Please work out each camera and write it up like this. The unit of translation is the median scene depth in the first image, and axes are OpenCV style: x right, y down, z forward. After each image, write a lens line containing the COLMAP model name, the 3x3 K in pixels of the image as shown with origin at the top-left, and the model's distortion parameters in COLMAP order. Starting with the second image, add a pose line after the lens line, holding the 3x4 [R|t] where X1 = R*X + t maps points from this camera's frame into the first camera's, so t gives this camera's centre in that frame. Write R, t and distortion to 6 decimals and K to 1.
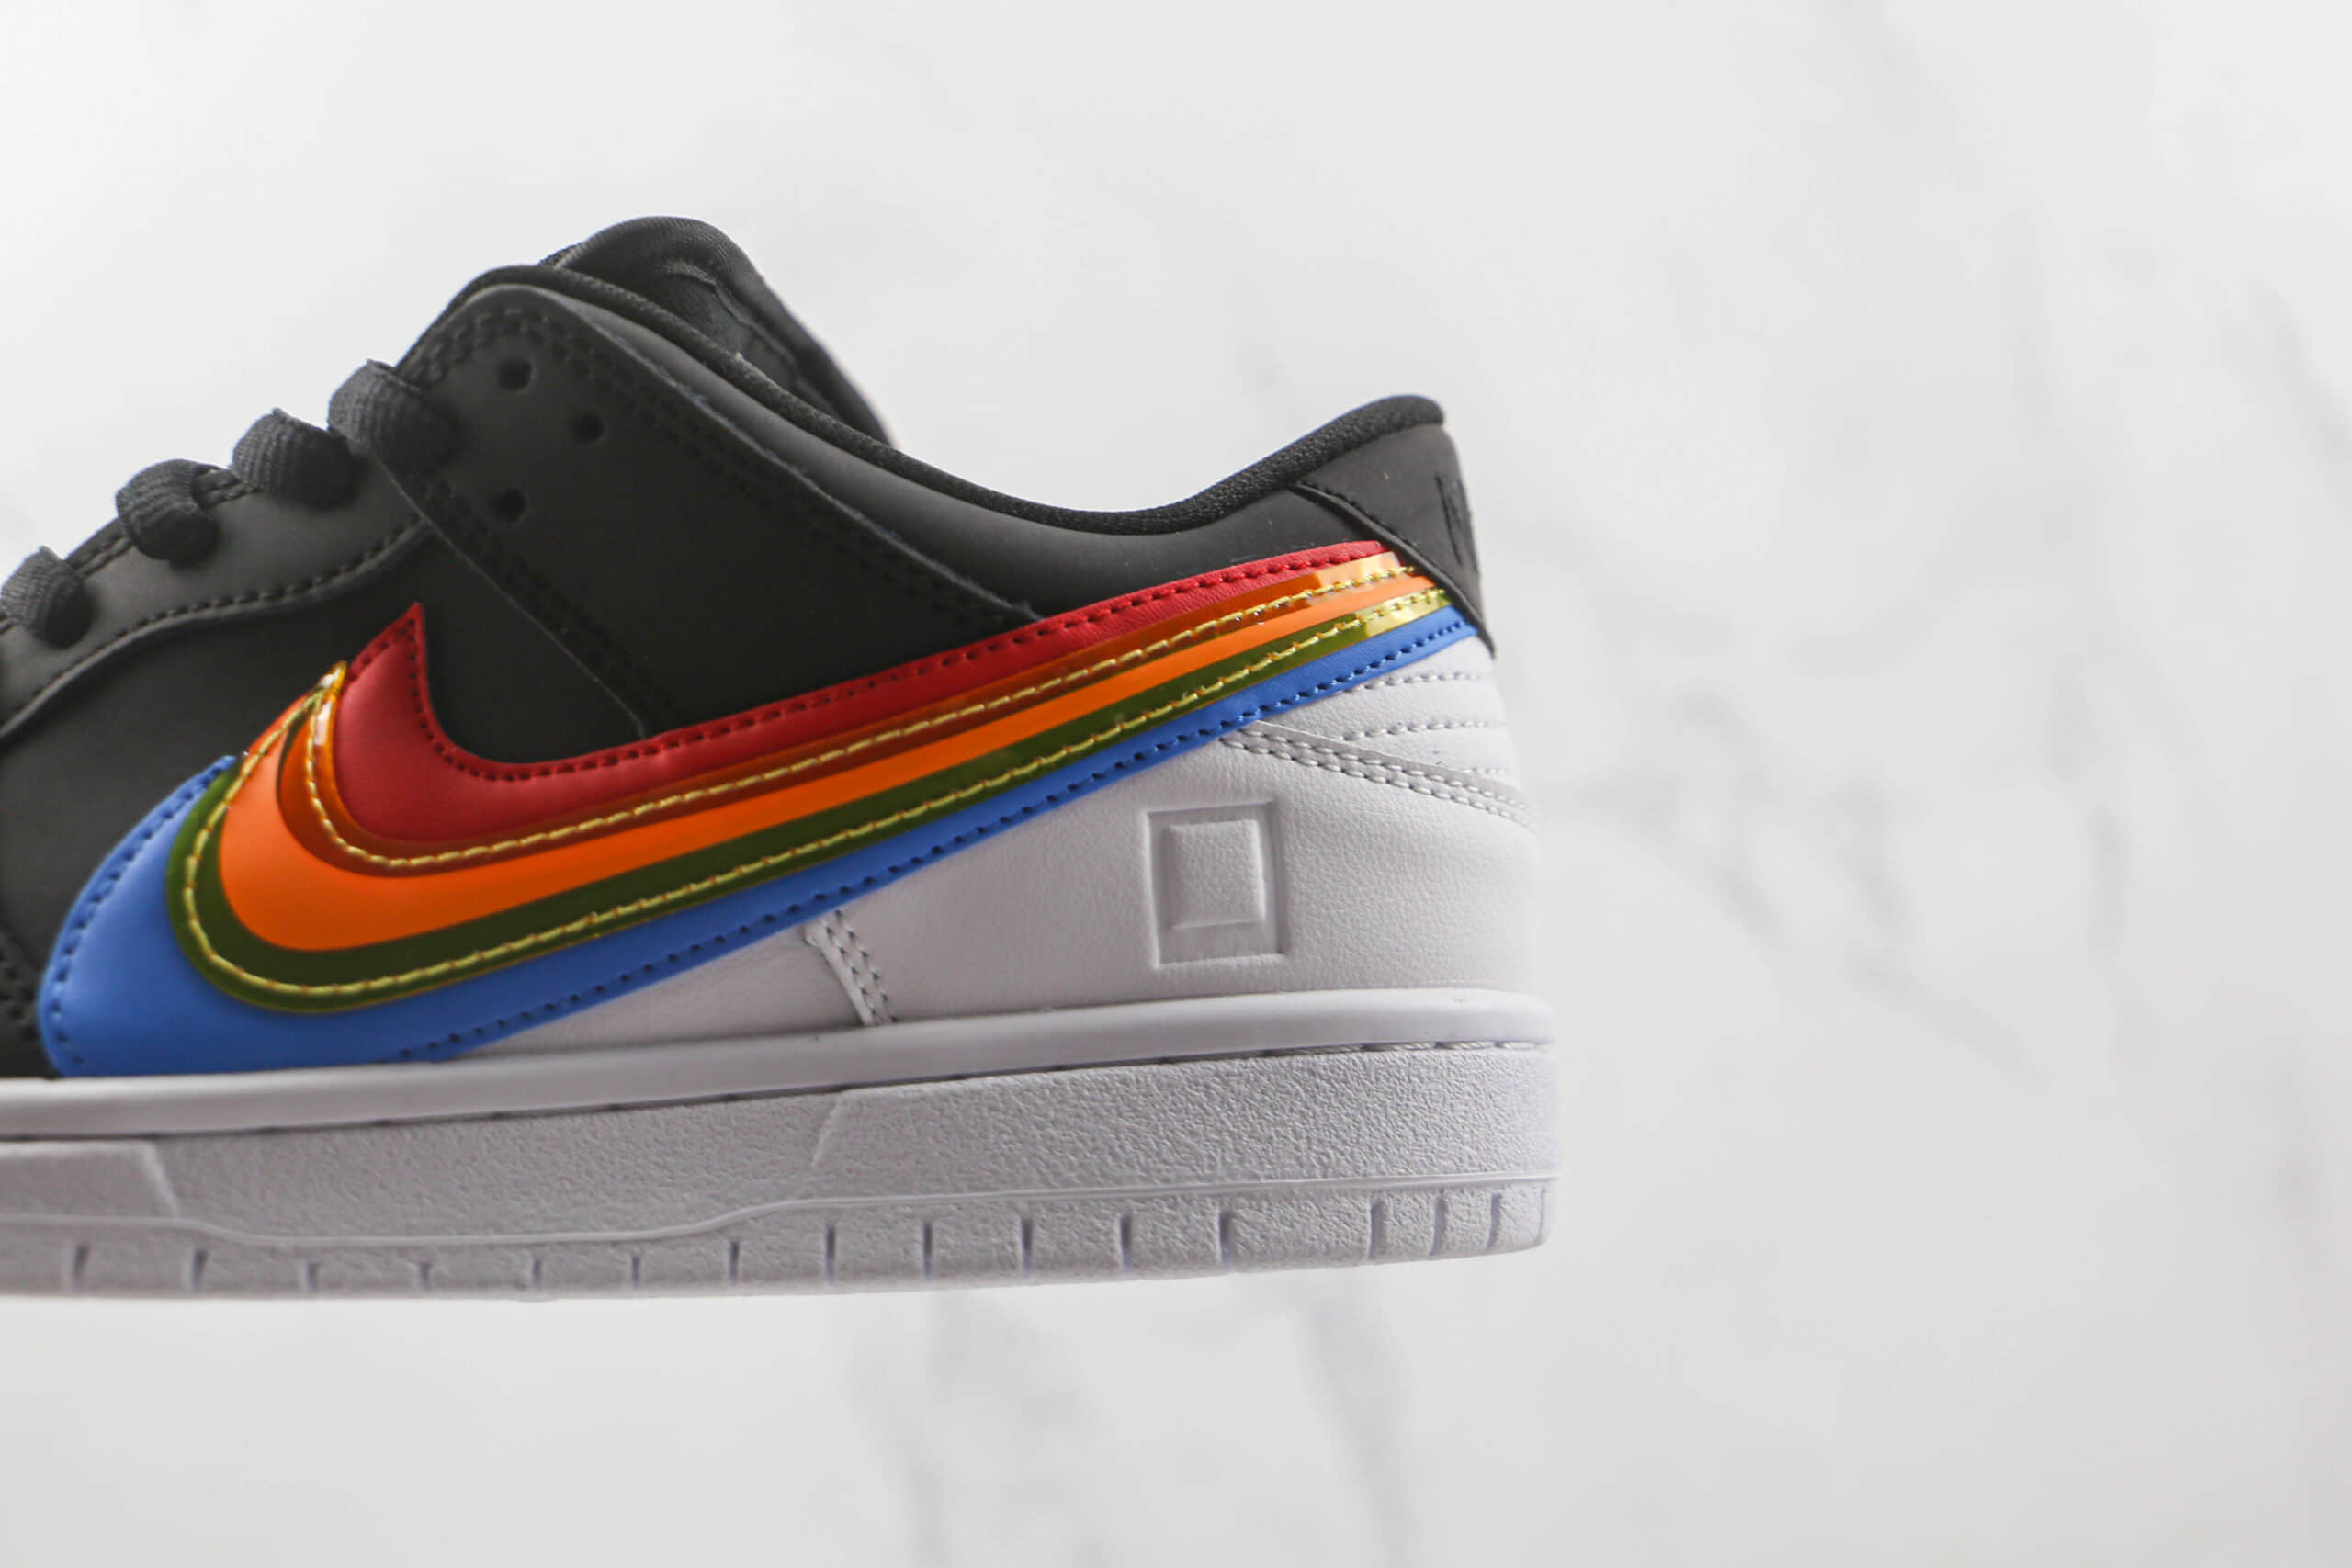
lens RADIAL K [[2590.4, 0, 1176.0], [0, 2590.4, 784.0], [0, 0, 1]] dist [-0.014835, -0.009889]
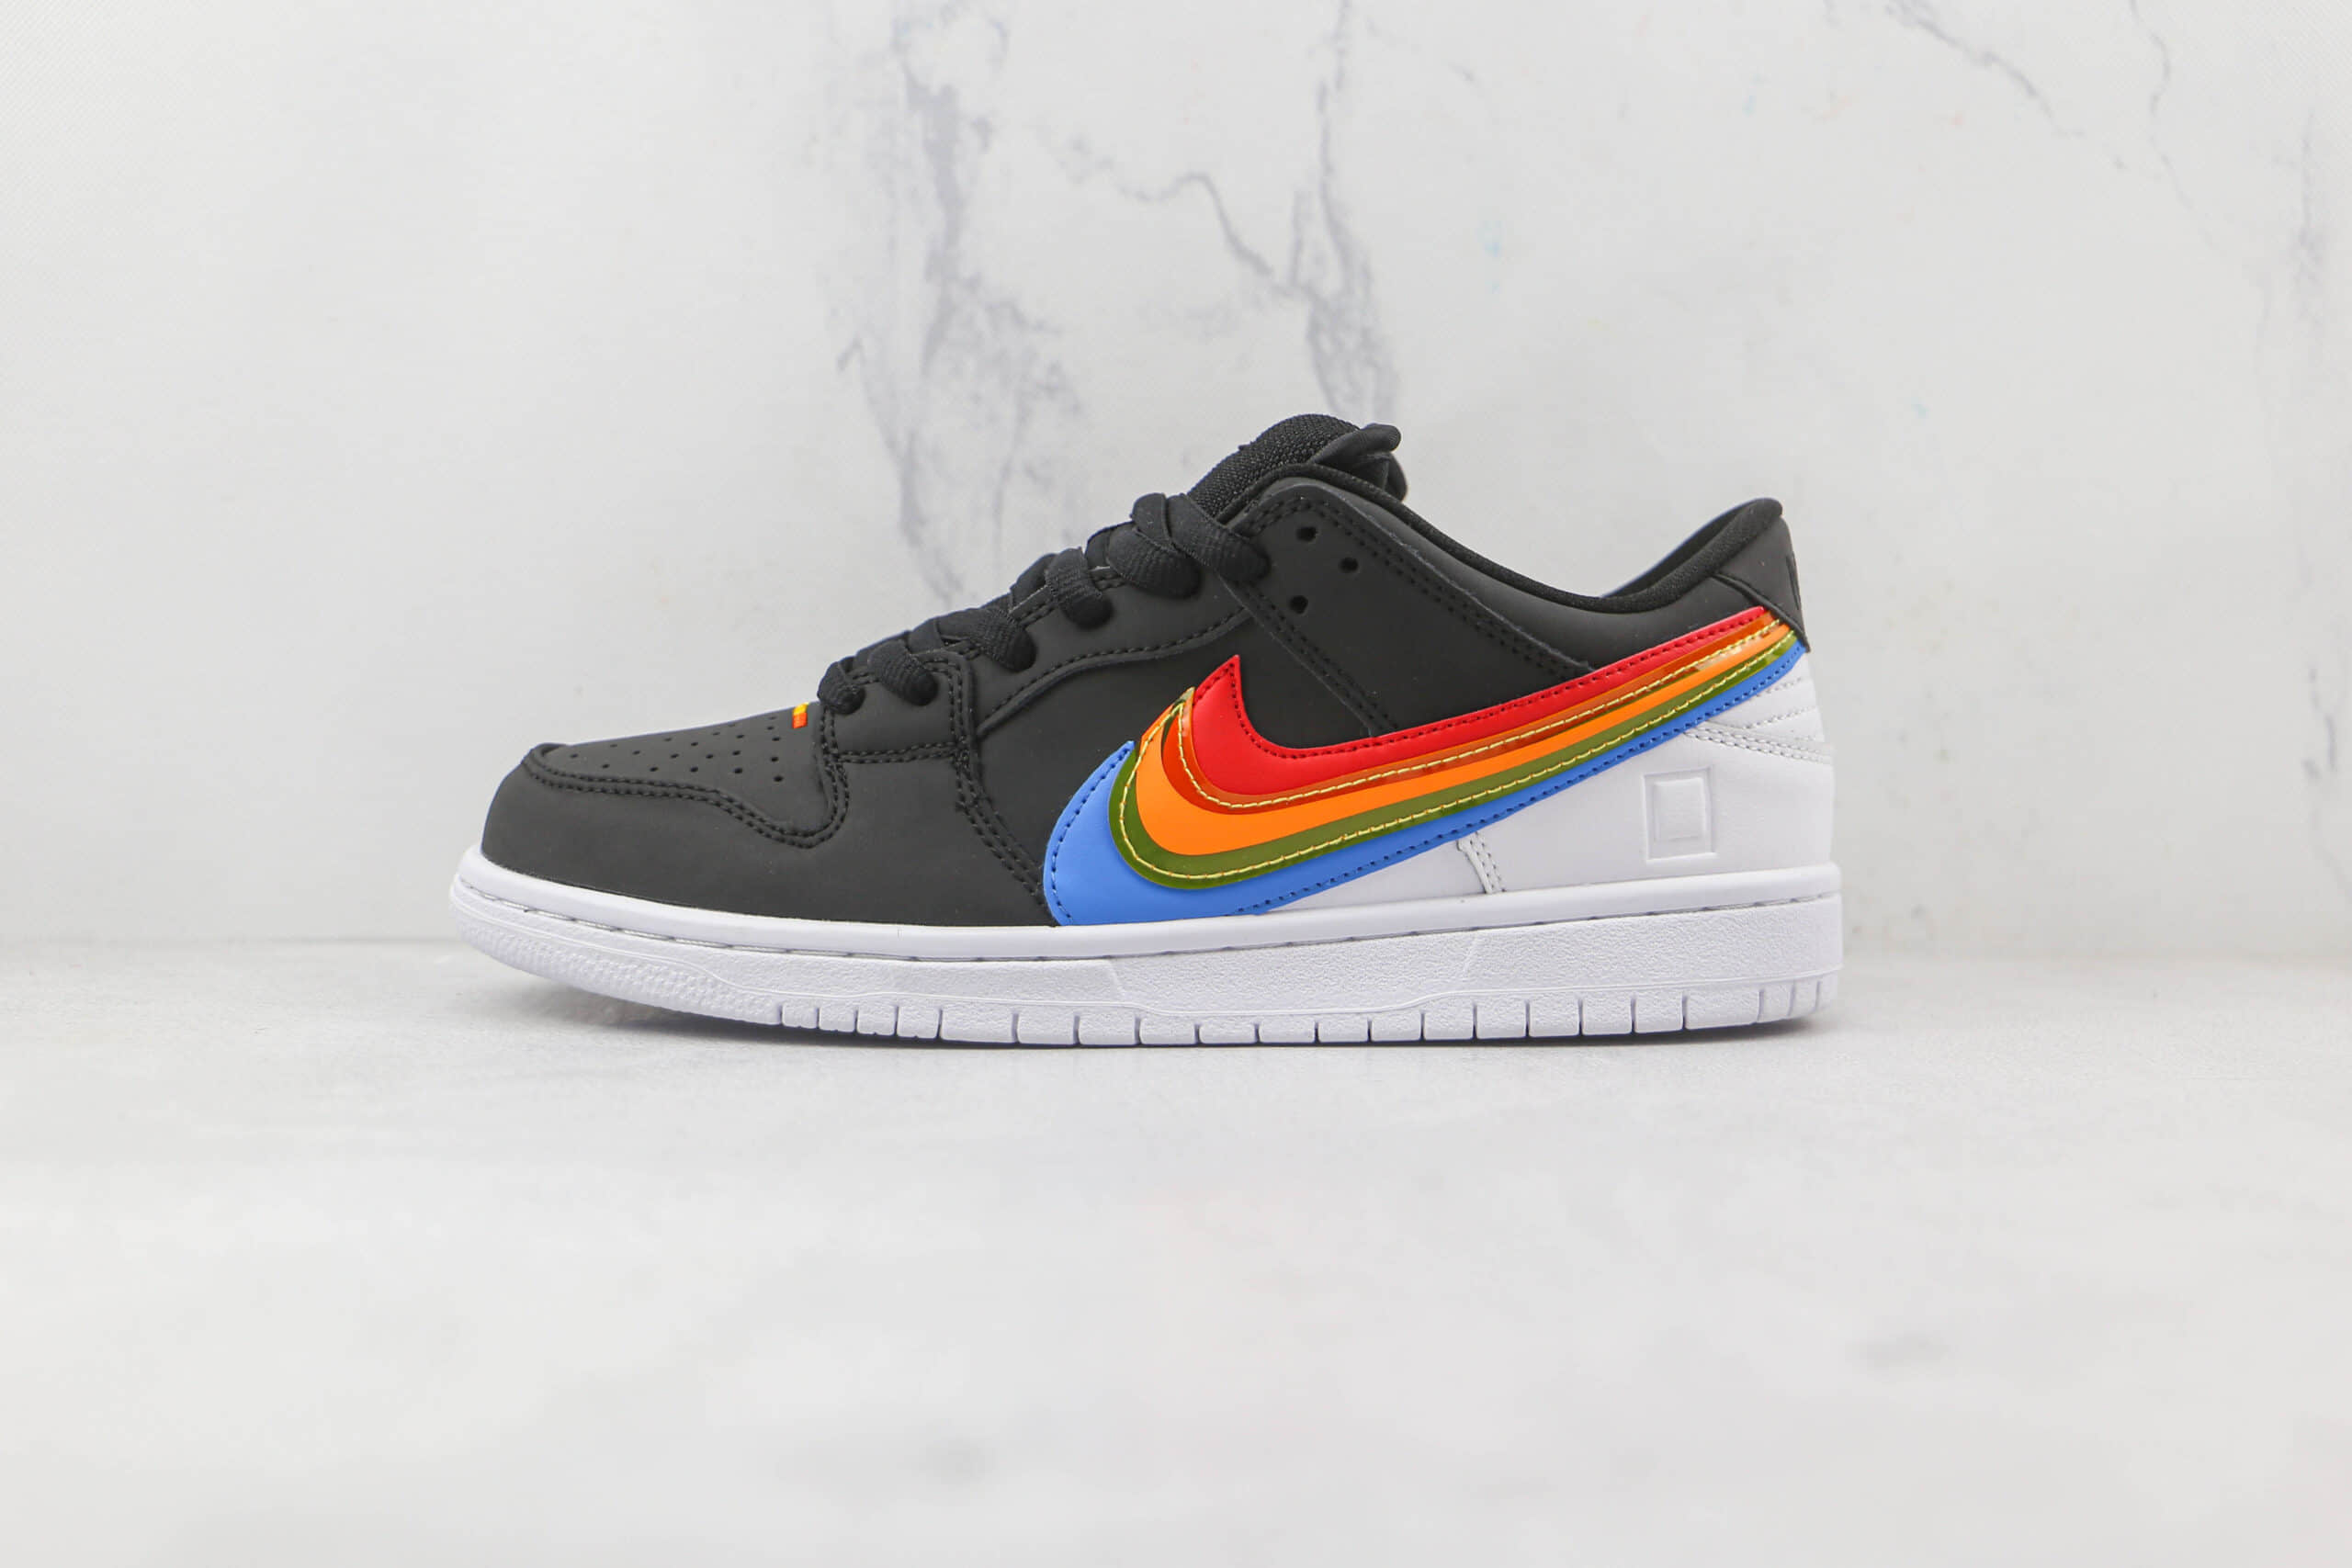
lens RADIAL K [[2492.3, 0, 1176.0], [0, 2492.3, 784.0], [0, 0, 1]] dist [-0.023249, -0.006840]
pose [[0.999733, 0.007332, 0.021928, -0.376882], [-0.010517, 0.988799, 0.148881, -0.238797], [-0.020591, -0.149072, 0.988612, -0.700175]]
